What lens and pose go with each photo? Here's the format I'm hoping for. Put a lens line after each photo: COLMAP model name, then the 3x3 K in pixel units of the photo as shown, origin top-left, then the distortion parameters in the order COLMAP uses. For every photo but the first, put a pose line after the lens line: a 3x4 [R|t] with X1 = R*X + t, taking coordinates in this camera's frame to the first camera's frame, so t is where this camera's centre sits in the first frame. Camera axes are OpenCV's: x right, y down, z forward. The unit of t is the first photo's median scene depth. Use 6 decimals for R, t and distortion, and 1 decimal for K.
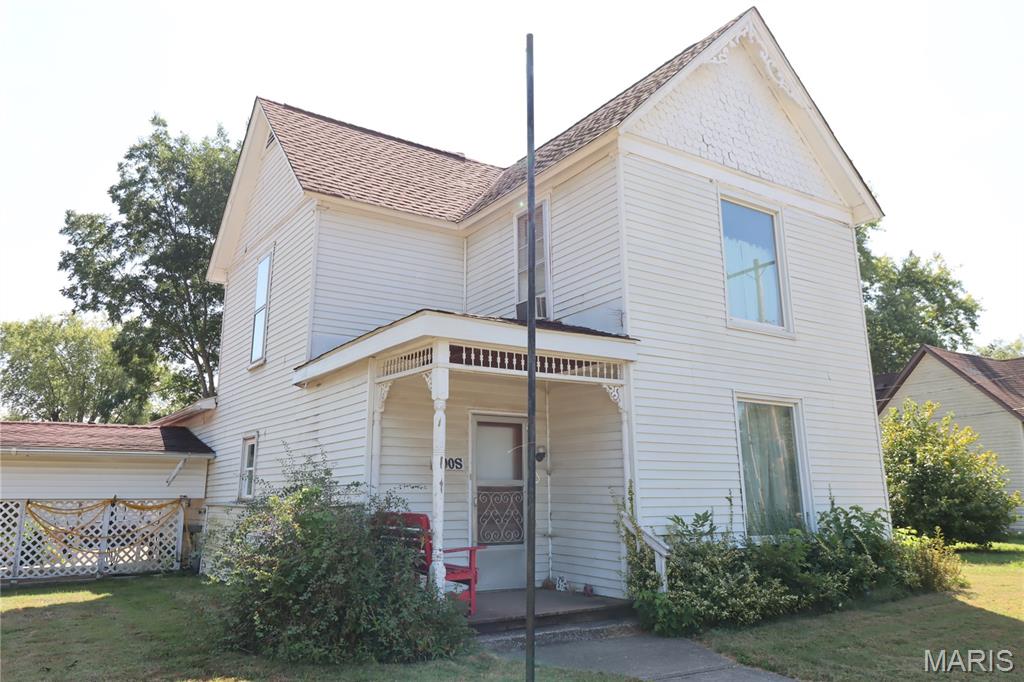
lens RADIAL K [[772.8, 0, 517.4], [0, 772.8, 335.5], [0, 0, 1]] dist [0.009561, 0.009185]
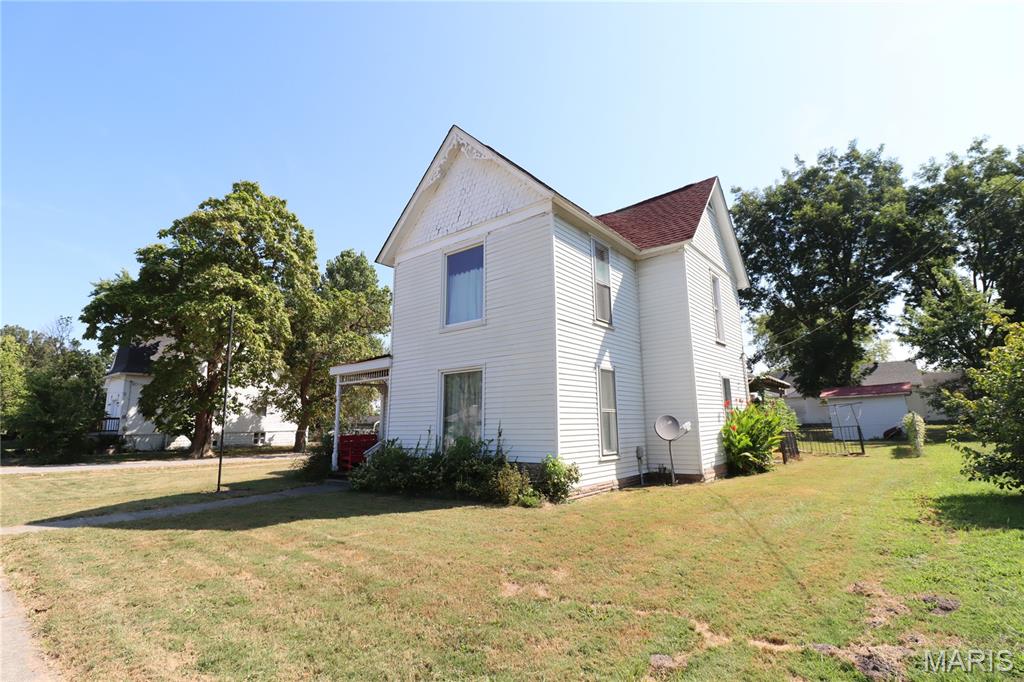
lens RADIAL K [[475.8, 0, 511.7], [0, 475.8, 339.2], [0, 0, 1]] dist [-0.003292, -0.003058]
pose [[0.285083, -0.168823, -0.943518, 1.243561], [0.209735, 0.971499, -0.110458, 0.145743], [0.935275, -0.166399, 0.312366, 0.762245]]
